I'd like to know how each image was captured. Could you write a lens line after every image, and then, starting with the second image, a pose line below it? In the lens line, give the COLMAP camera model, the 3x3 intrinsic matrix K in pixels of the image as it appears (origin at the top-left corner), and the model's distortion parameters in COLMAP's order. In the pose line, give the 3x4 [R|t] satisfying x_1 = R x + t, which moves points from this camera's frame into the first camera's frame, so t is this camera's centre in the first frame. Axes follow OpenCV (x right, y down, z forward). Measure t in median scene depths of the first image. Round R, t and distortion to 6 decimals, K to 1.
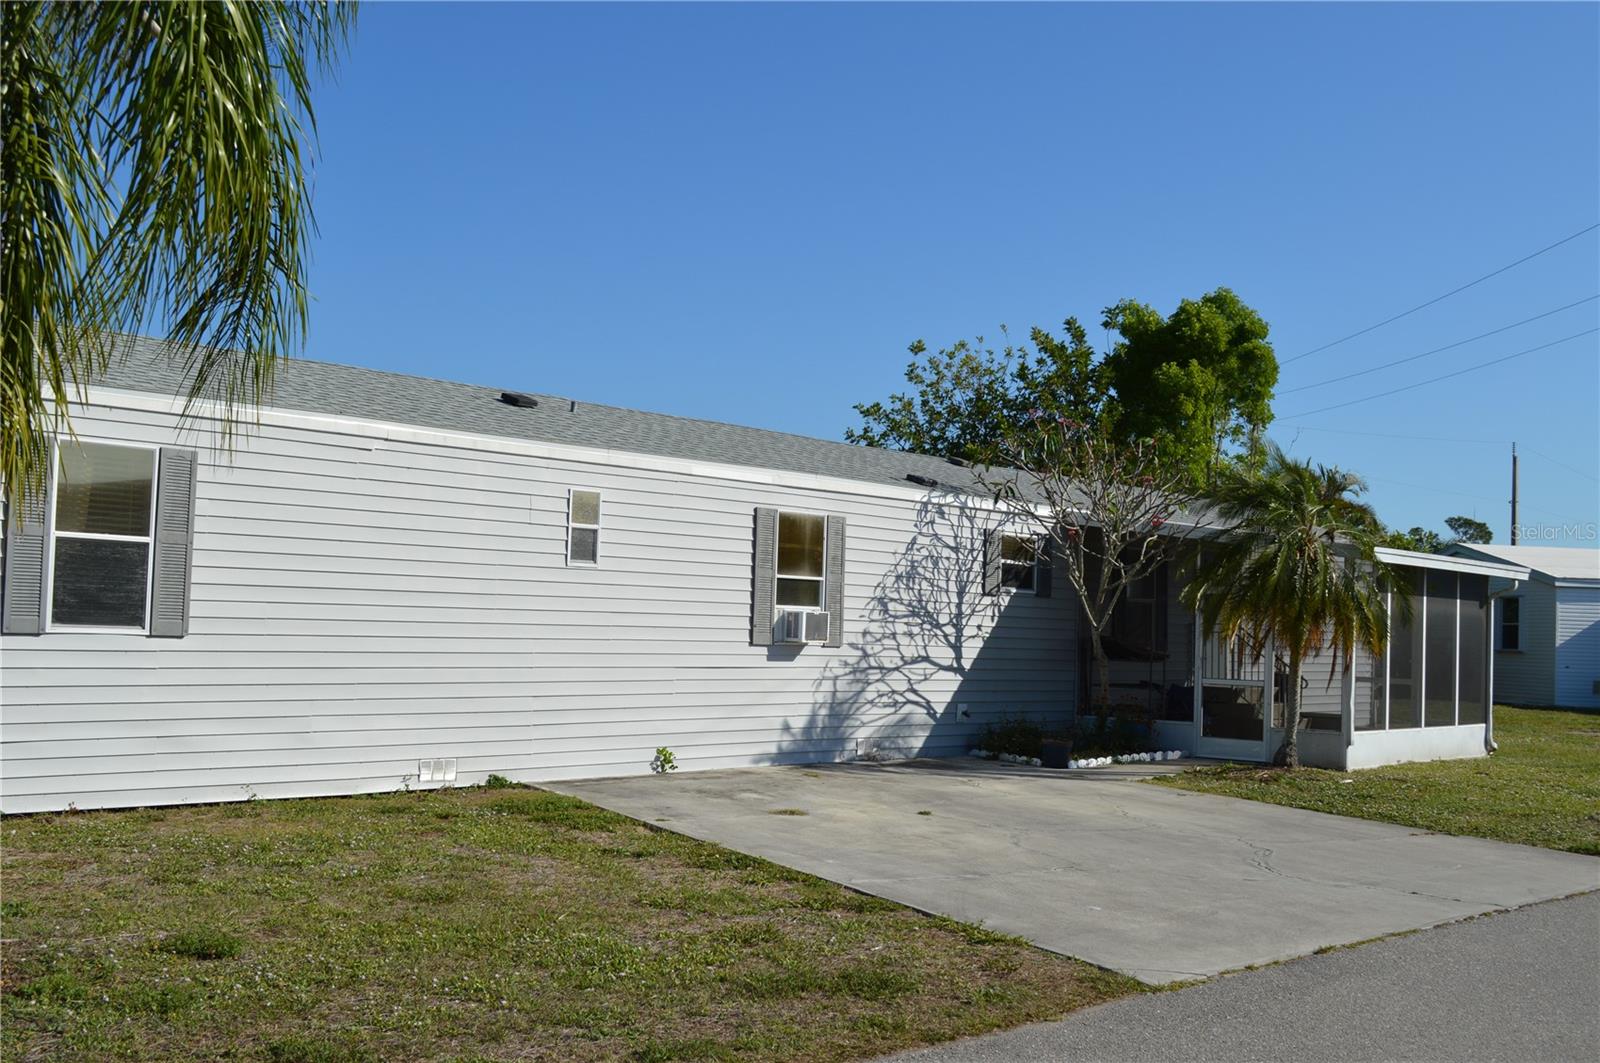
lens RADIAL K [[1753.3, 0, 790.7], [0, 1753.3, 527.6], [0, 0, 1]] dist [-0.043179, 0.000000]
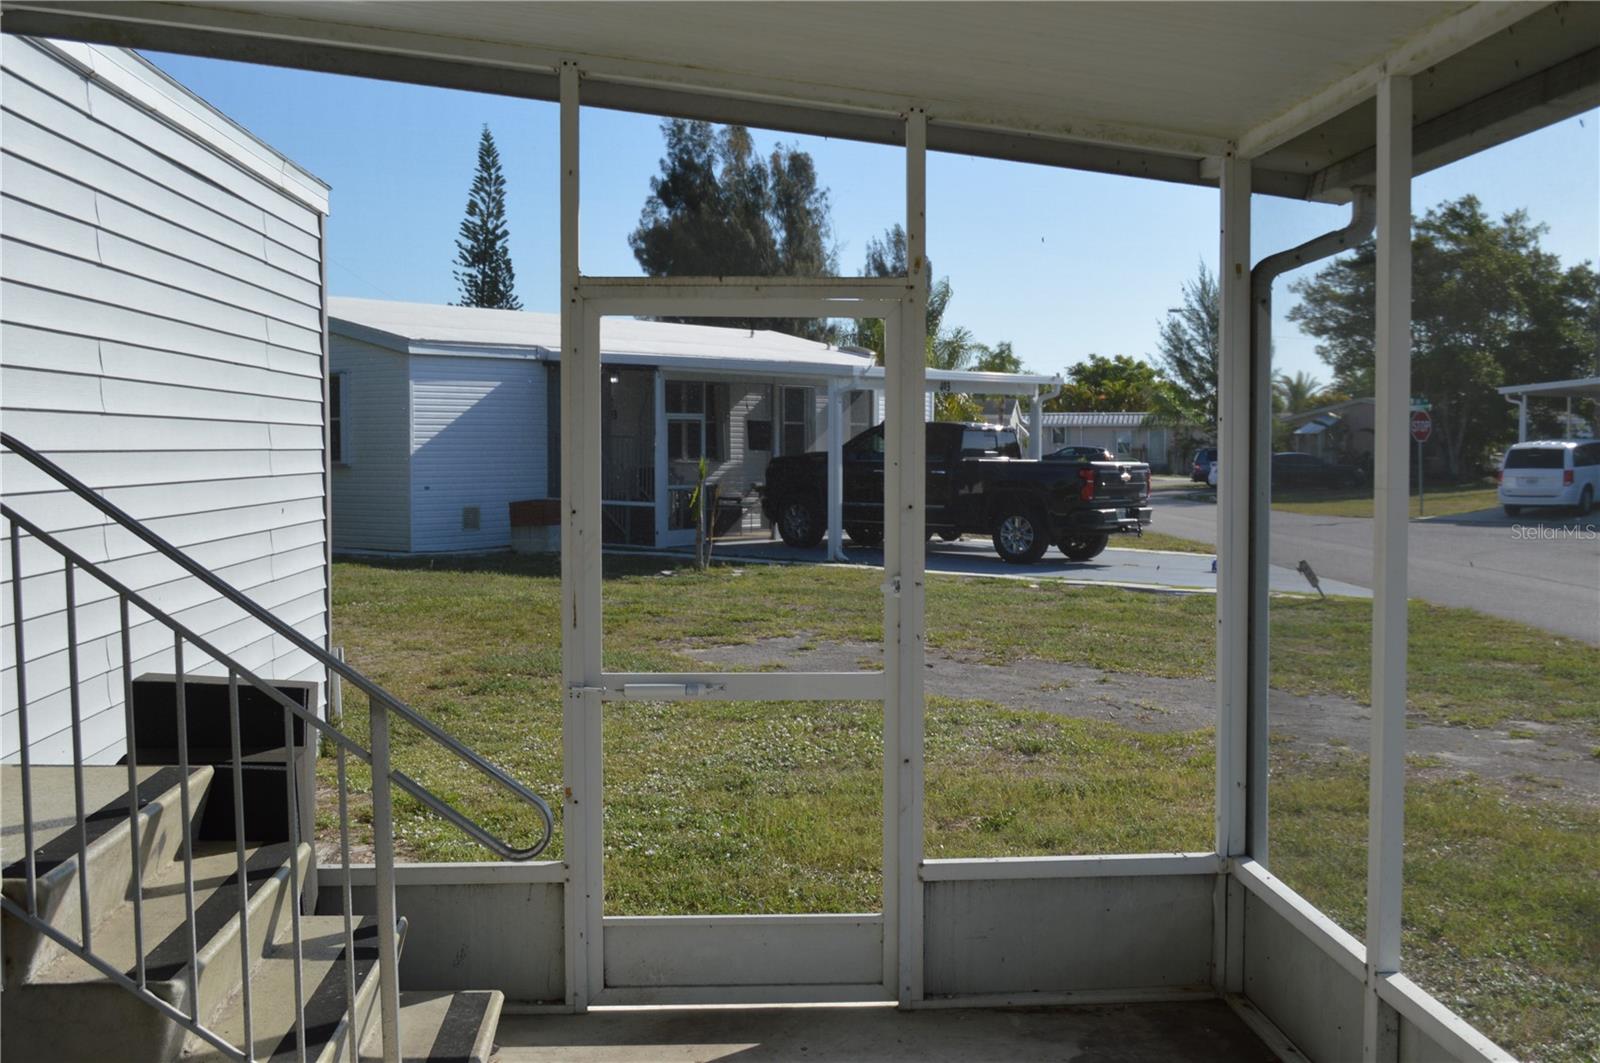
lens RADIAL K [[1753.3, 0, 797.6], [0, 1753.3, 539.5], [0, 0, 1]] dist [-0.043179, 0.000000]
pose [[0.716236, -0.072997, 0.694030, 0.266056], [-0.009670, 0.993381, 0.114461, 0.063319], [-0.697791, -0.088692, 0.710789, 1.109781]]
